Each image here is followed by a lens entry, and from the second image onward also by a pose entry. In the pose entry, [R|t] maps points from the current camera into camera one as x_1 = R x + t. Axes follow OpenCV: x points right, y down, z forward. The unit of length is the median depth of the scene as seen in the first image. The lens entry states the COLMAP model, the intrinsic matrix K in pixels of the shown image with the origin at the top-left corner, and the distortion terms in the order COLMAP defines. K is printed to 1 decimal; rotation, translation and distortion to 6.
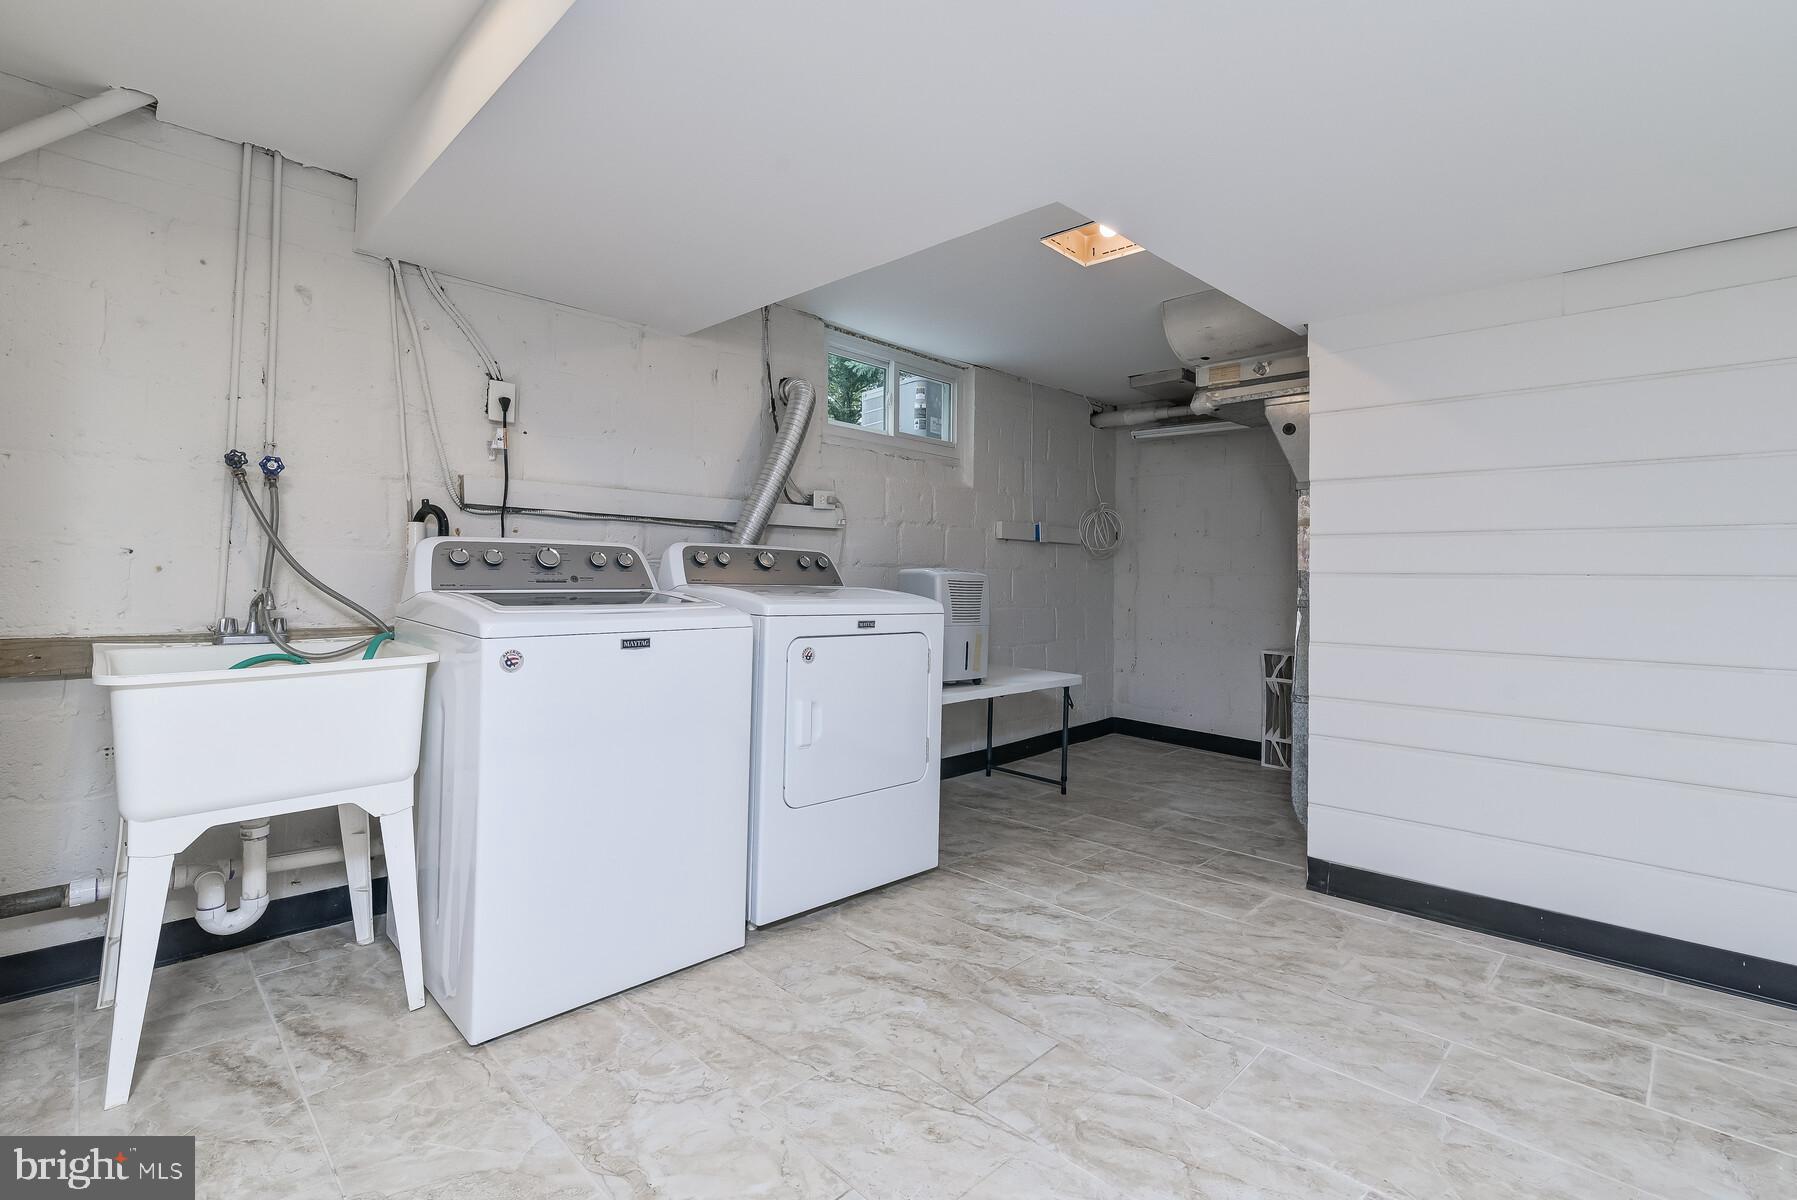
lens RADIAL K [[821.8, 0, 890.4], [0, 821.8, 560.8], [0, 0, 1]] dist [-0.002885, 0.000604]
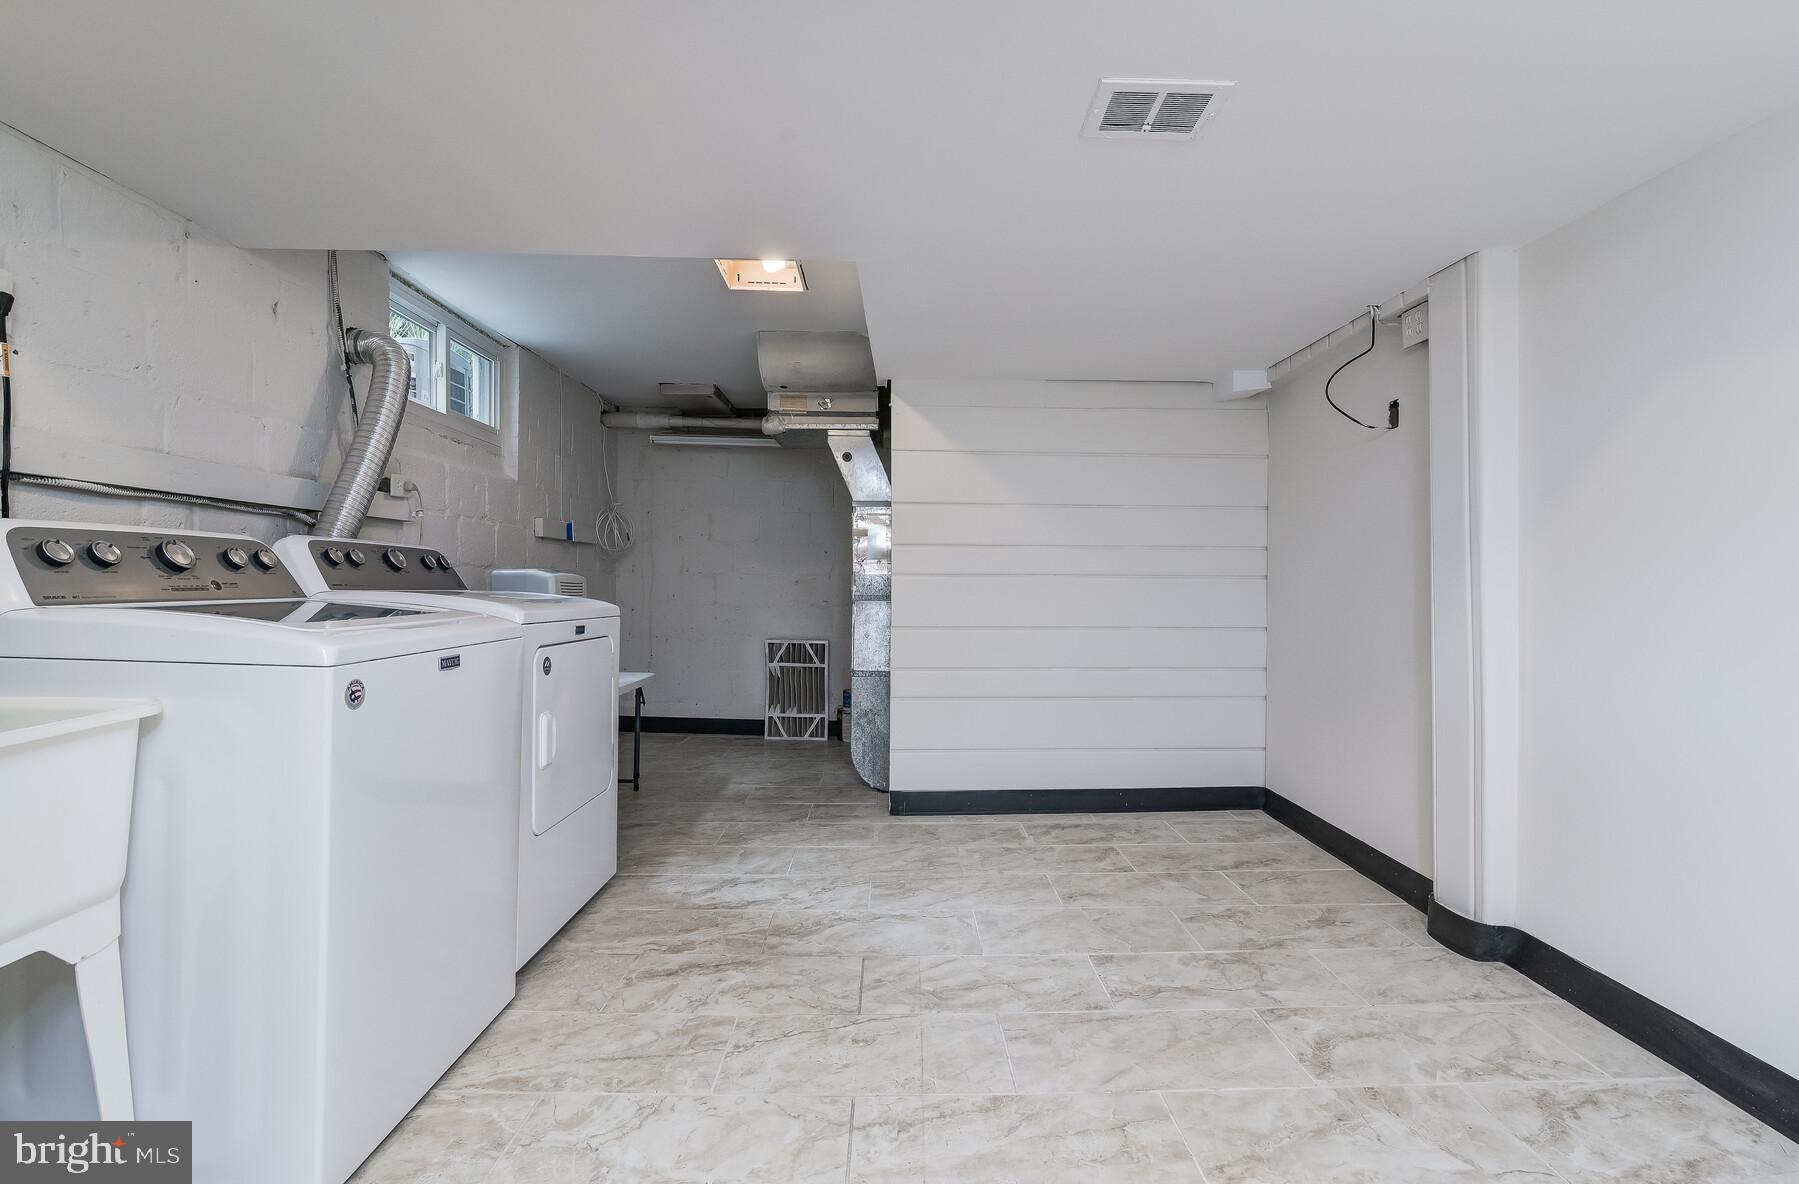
lens RADIAL K [[841.9, 0, 899.5], [0, 841.9, 592.0], [0, 0, 1]] dist [-0.001001, -0.000028]
pose [[0.695690, -0.017924, 0.718119, -0.475041], [-0.009639, 0.999366, 0.034282, -0.002429], [-0.718278, -0.030771, 0.695076, 0.073228]]
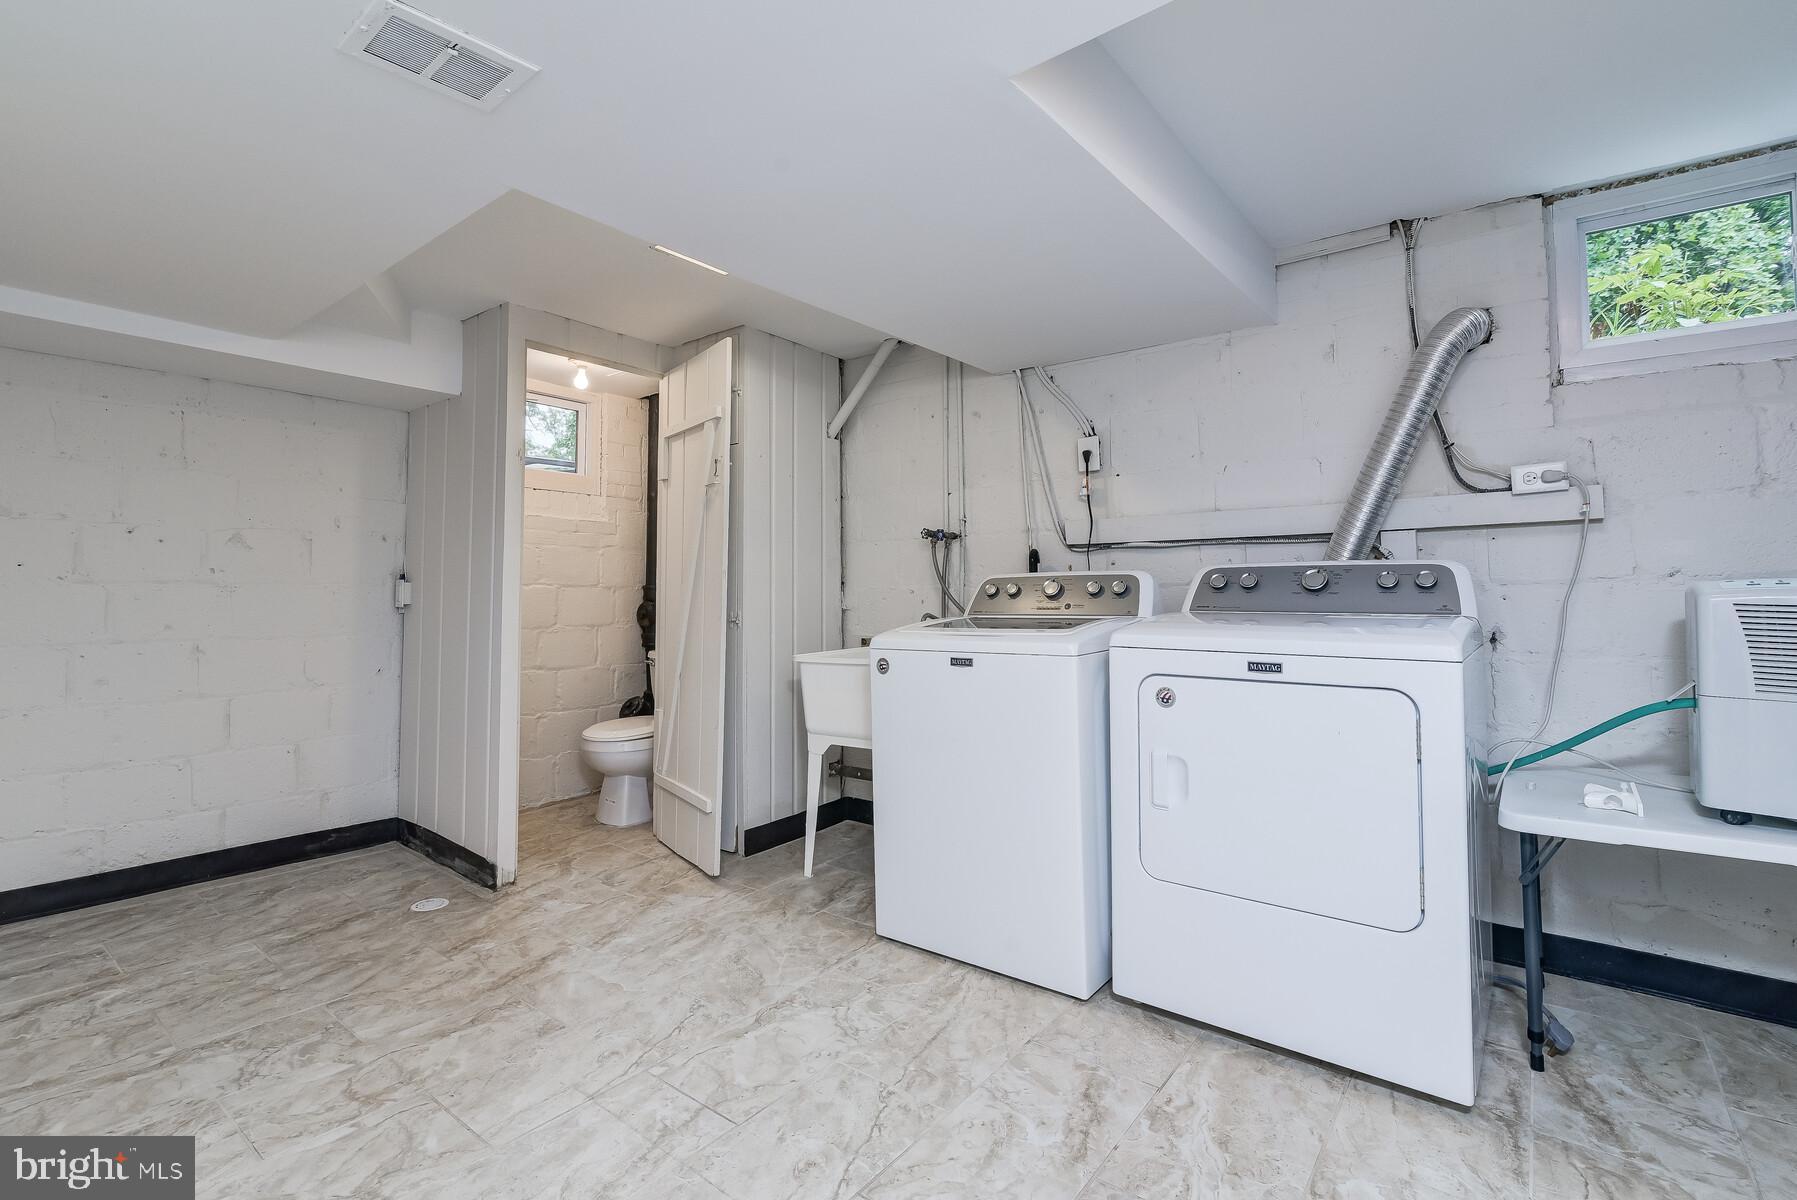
lens RADIAL K [[816.2, 0, 901.2], [0, 816.2, 565.0], [0, 0, 1]] dist [-0.001824, -0.000089]
pose [[0.131836, -0.055201, -0.989733, 0.656220], [0.025695, 0.998303, -0.052256, 0.017177], [0.990938, -0.018542, 0.133031, 0.604688]]
